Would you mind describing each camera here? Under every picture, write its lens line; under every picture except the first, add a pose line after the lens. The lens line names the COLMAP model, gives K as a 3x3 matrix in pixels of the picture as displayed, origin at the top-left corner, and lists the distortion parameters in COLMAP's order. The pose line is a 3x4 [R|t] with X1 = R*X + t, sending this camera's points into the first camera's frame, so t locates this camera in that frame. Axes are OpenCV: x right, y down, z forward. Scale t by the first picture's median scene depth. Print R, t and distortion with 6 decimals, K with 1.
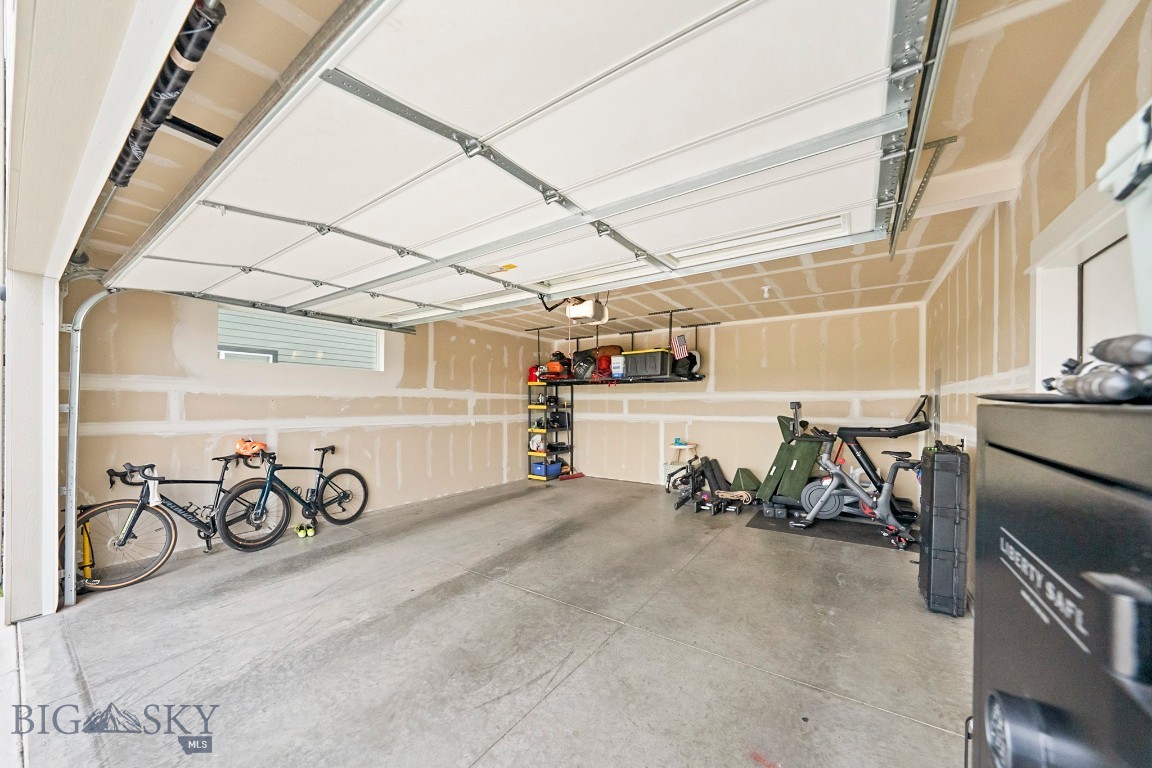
lens RADIAL K [[407.6, 0, 575.9], [0, 407.6, 408.9], [0, 0, 1]] dist [-0.023011, 0.000032]
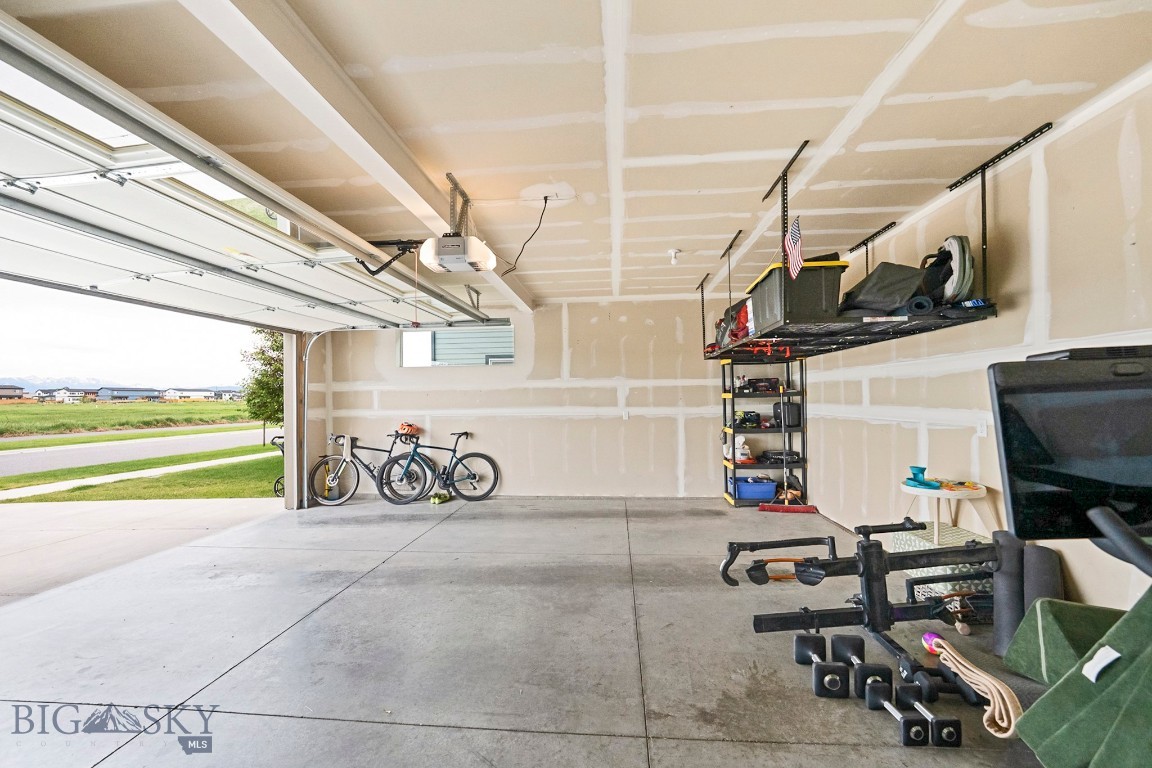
lens RADIAL K [[404.0, 0, 579.0], [0, 404.0, 395.4], [0, 0, 1]] dist [-0.030692, 0.007098]
pose [[0.499000, -0.017176, -0.866432, 0.472578], [0.007799, 0.999852, -0.015329, 0.004101], [0.866567, 0.000892, 0.499060, 0.567626]]
